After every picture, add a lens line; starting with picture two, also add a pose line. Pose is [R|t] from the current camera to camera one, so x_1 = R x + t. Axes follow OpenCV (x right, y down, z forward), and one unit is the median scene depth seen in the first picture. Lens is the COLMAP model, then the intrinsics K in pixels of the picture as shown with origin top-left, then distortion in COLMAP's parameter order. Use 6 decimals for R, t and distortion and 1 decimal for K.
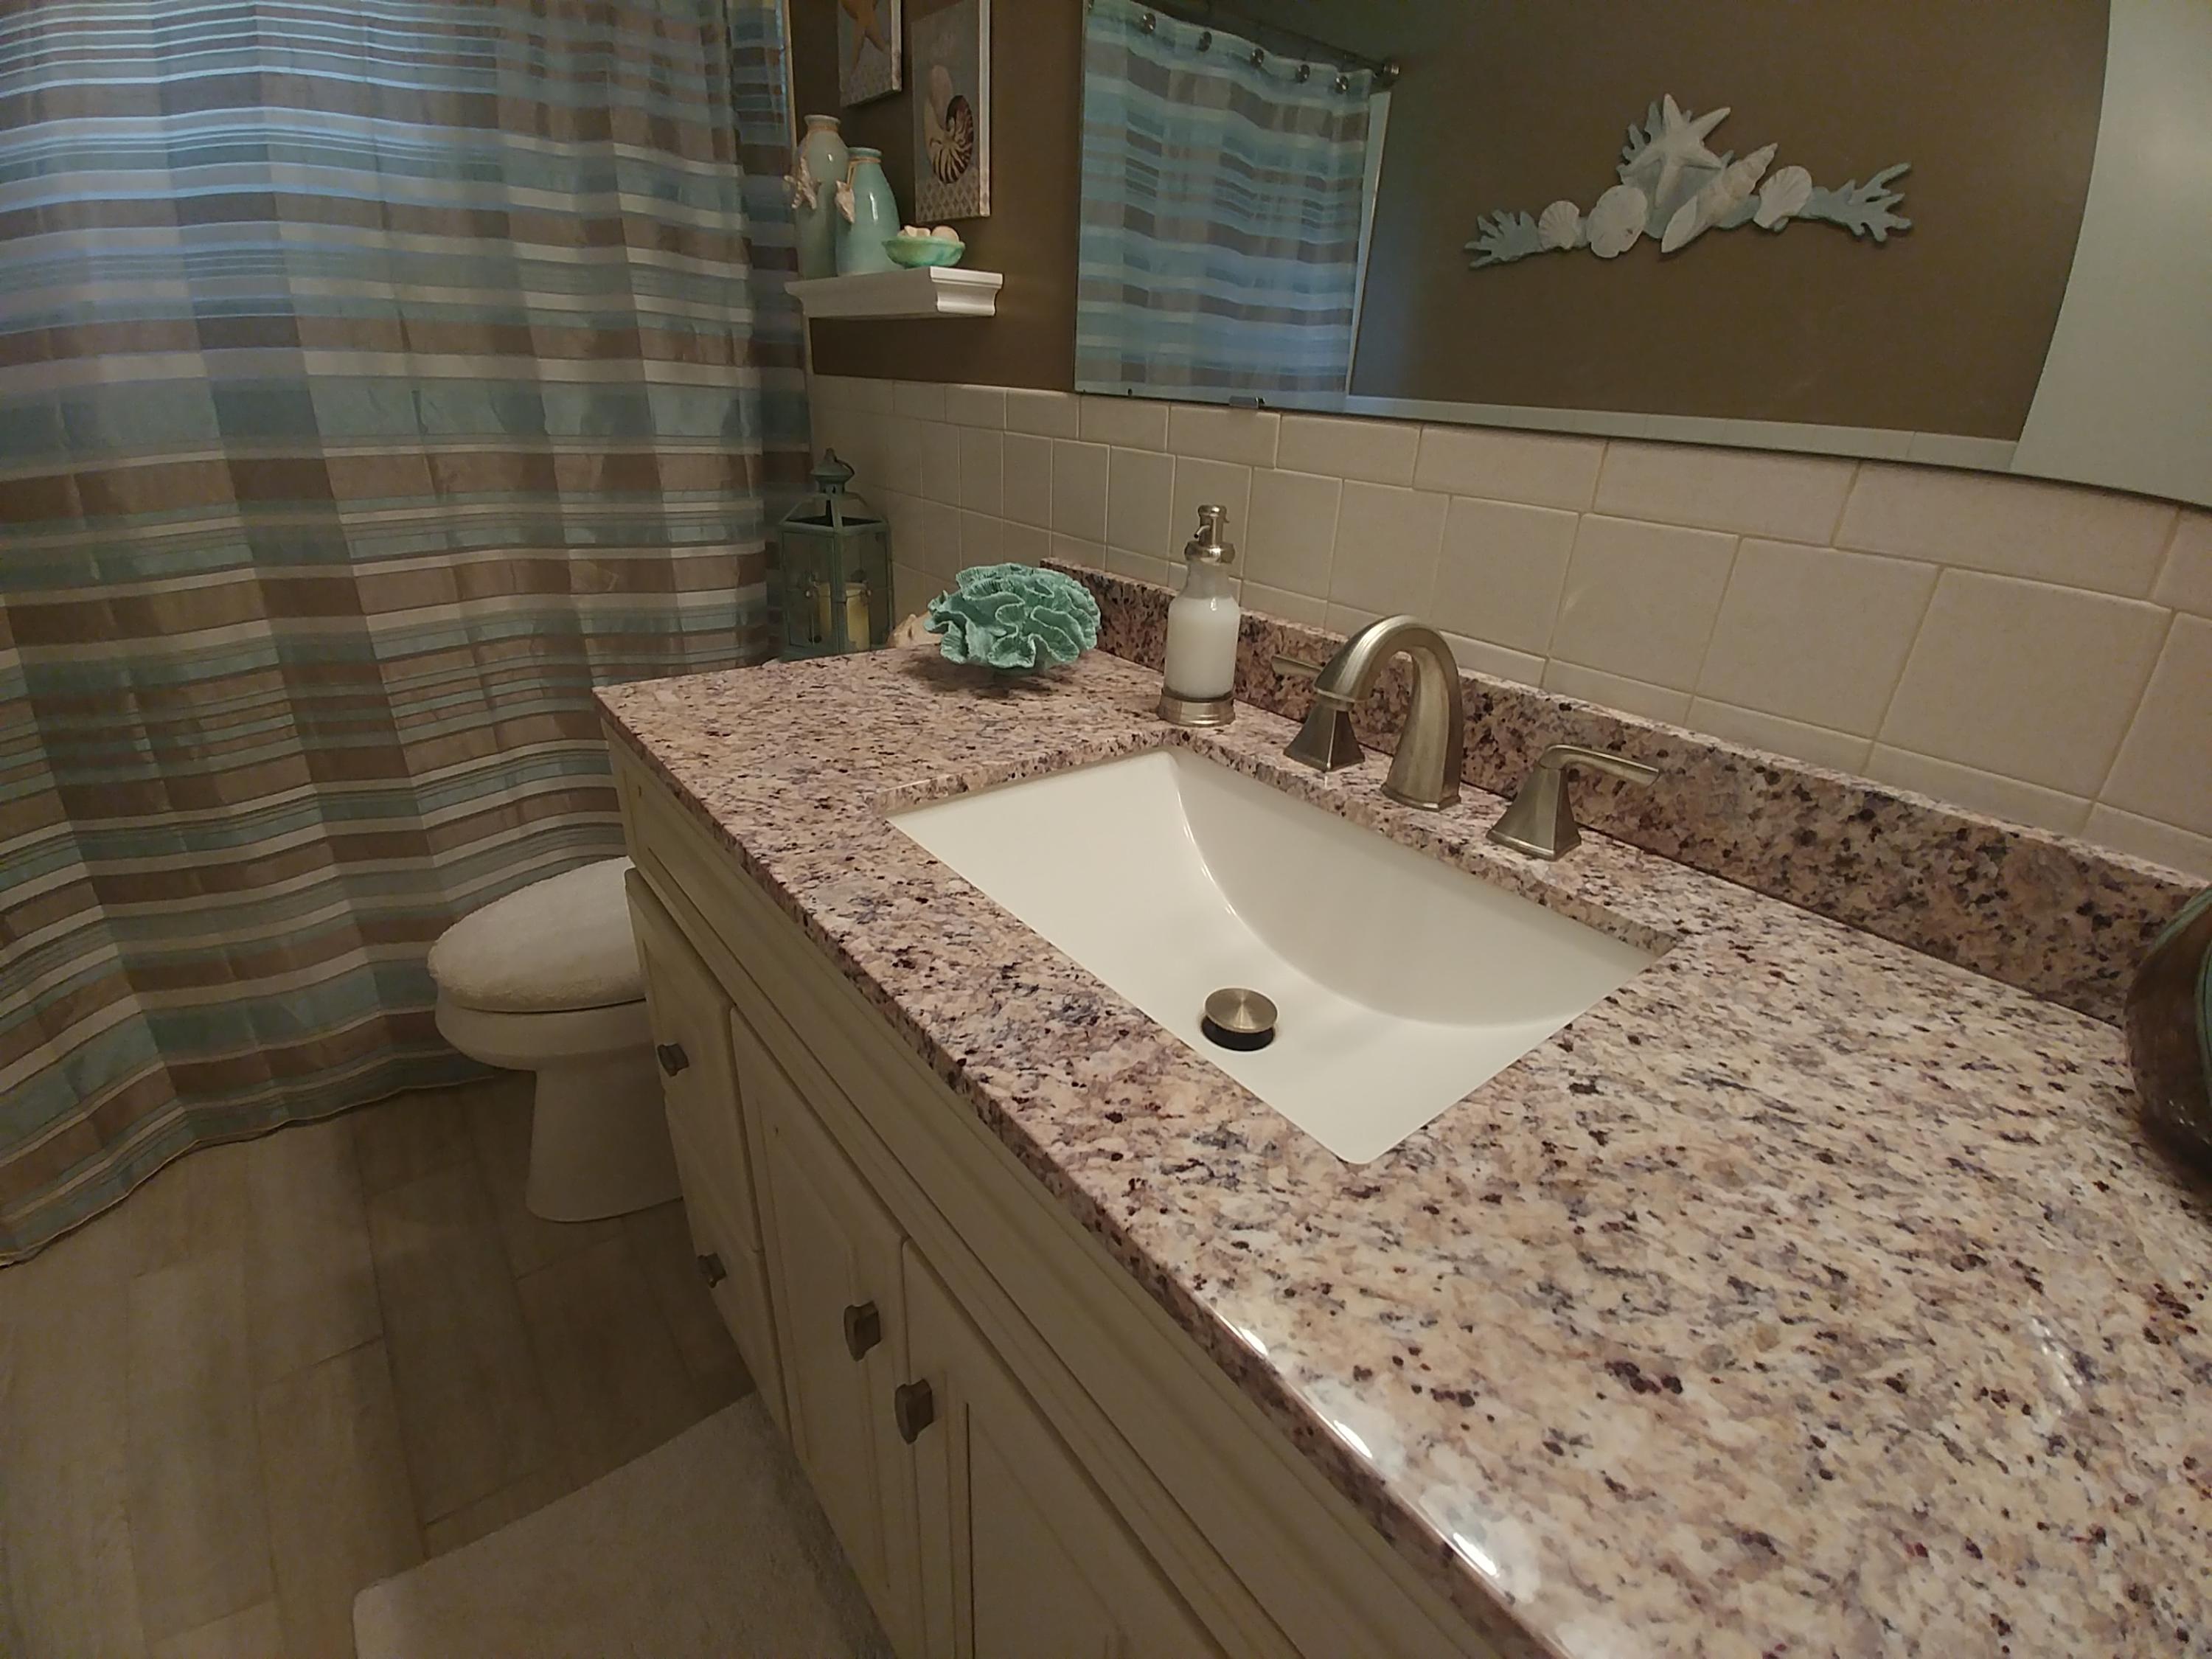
lens RADIAL K [[977.5, 0, 1101.6], [0, 977.5, 839.9], [0, 0, 1]] dist [-0.039420, 0.020168]
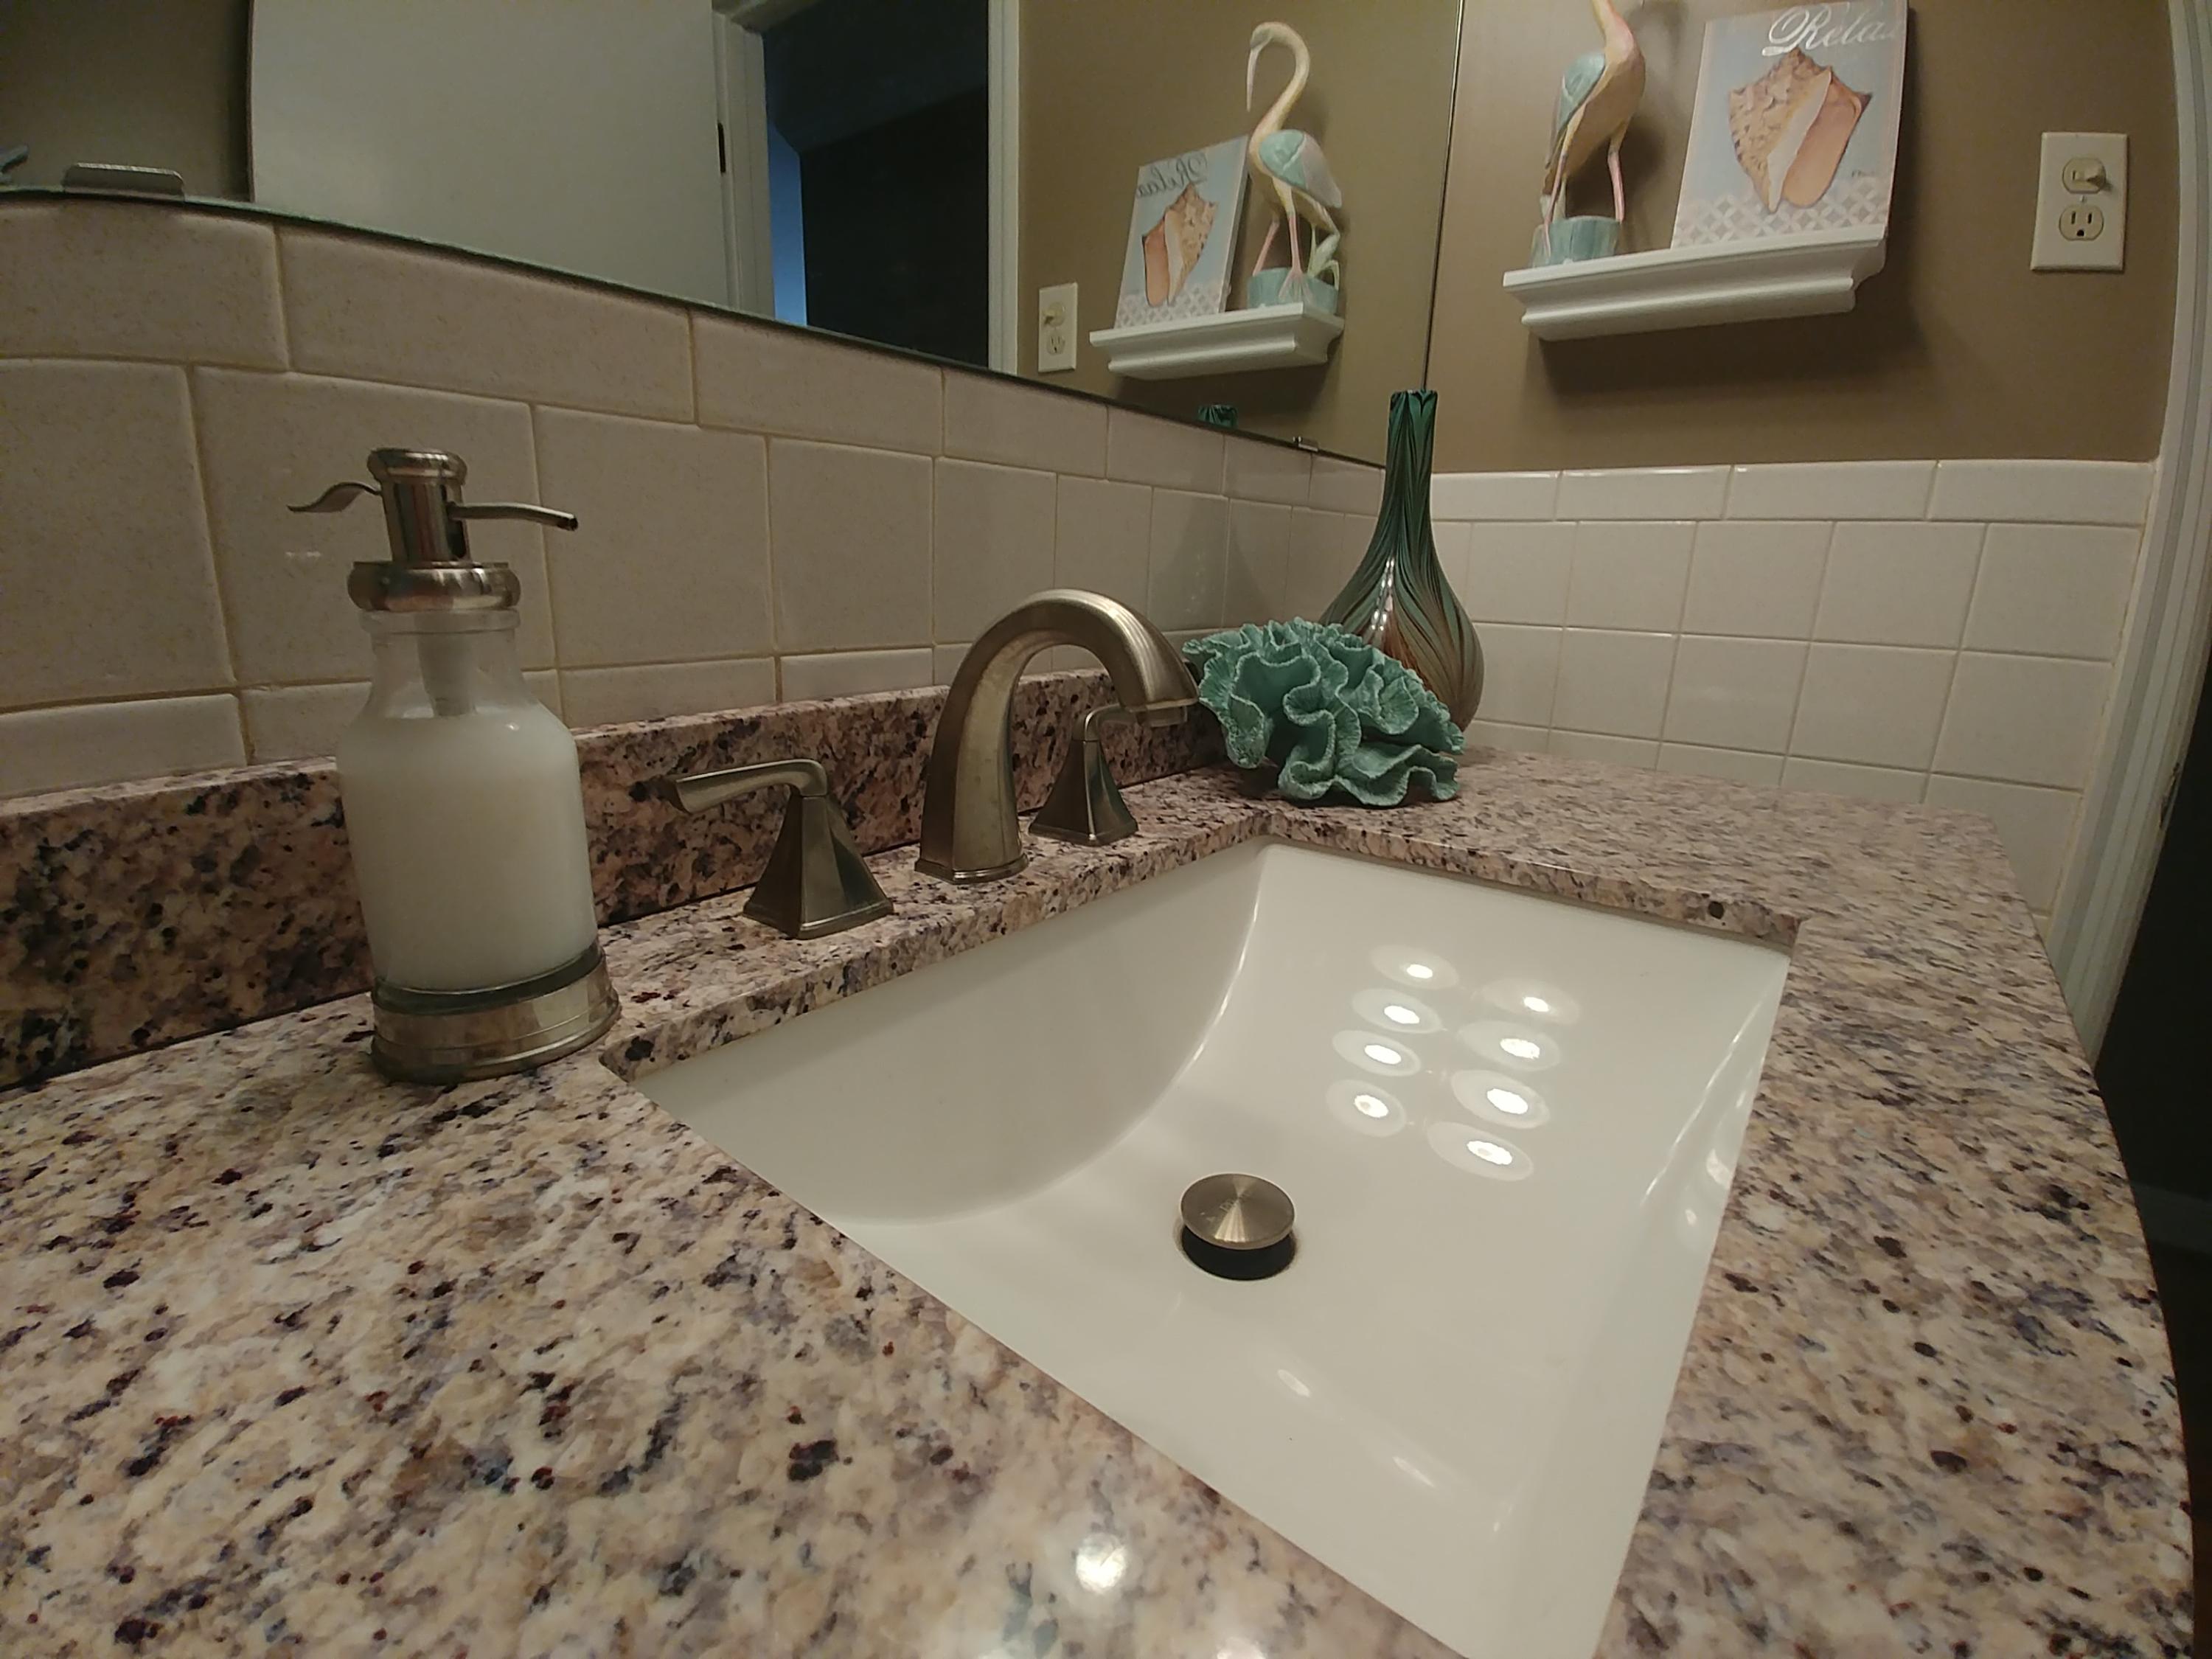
lens RADIAL K [[936.2, 0, 1164.1], [0, 936.2, 839.6], [0, 0, 1]] dist [-0.036720, 0.000128]
pose [[-0.227344, -0.340460, 0.912361, -0.268640], [0.381752, 0.830744, 0.405129, -0.243157], [-0.895869, 0.440399, -0.058893, 0.788569]]
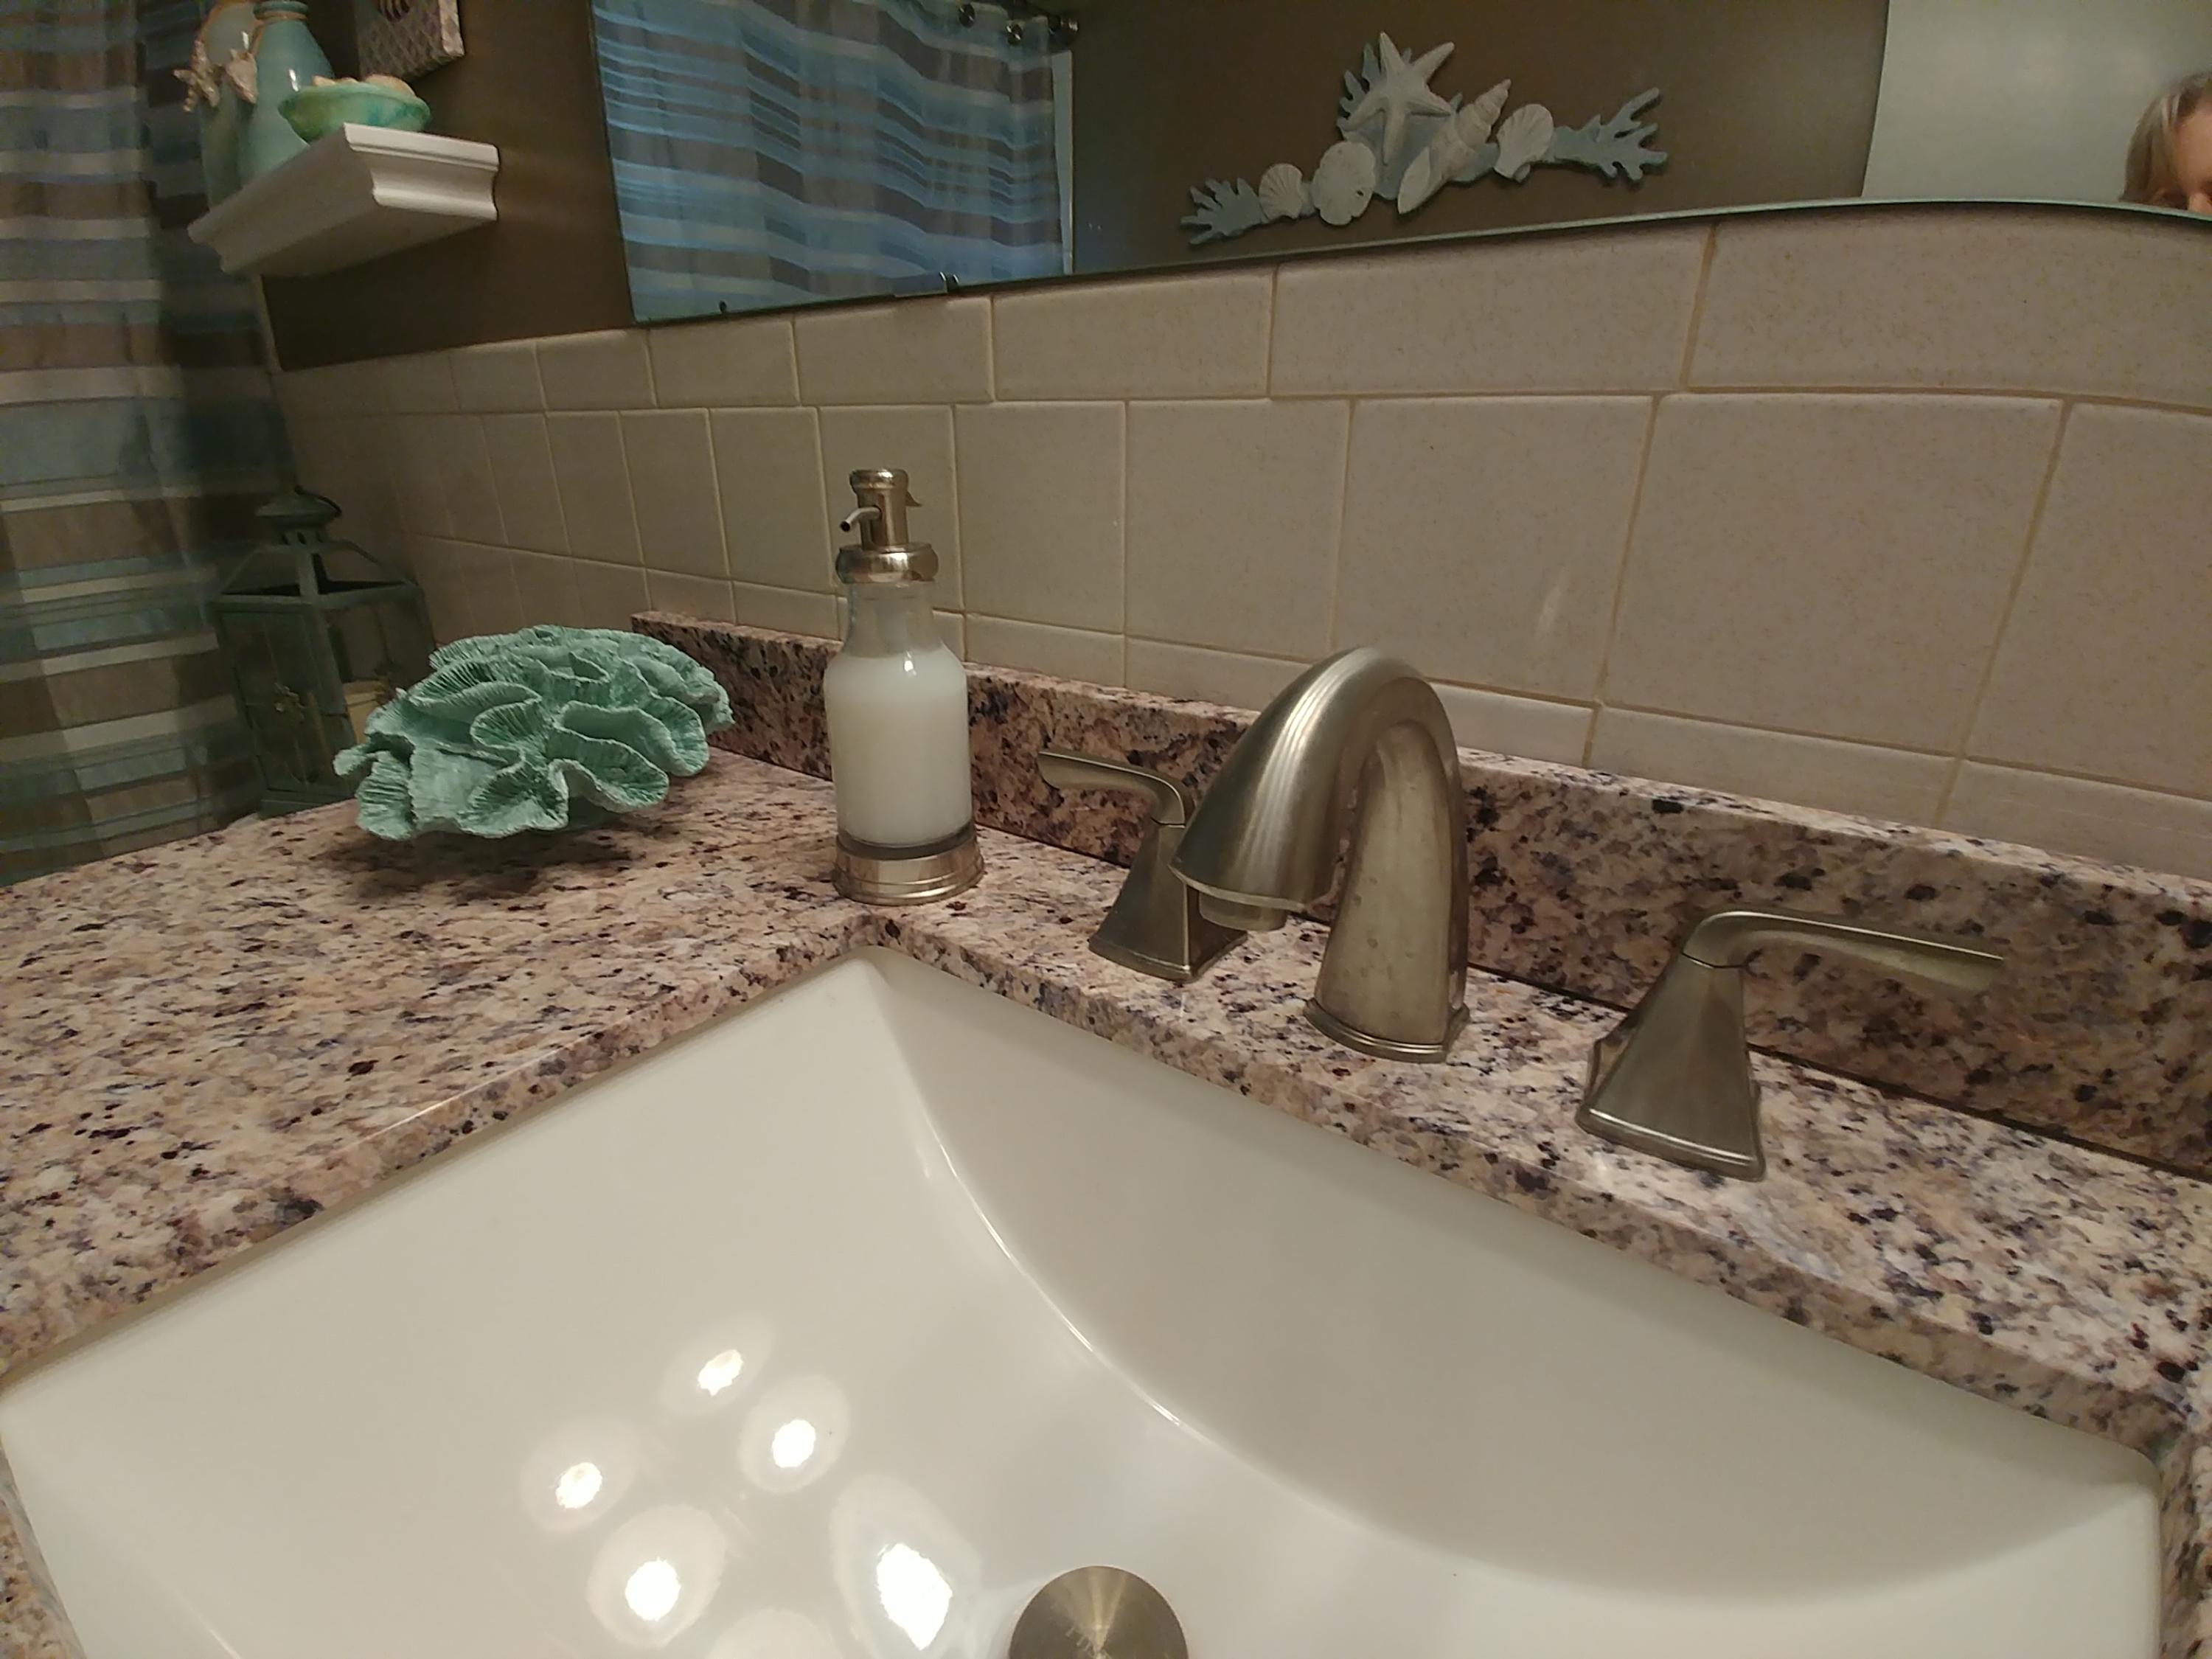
lens RADIAL K [[1007.3, 0, 1070.2], [0, 1007.3, 824.0], [0, 0, 1]] dist [0.000142, -0.025638]
pose [[0.971217, -0.131617, 0.198531, 0.078648], [0.145102, 0.987892, -0.054911, -0.116477], [-0.188900, 0.082138, 0.978555, 0.467798]]
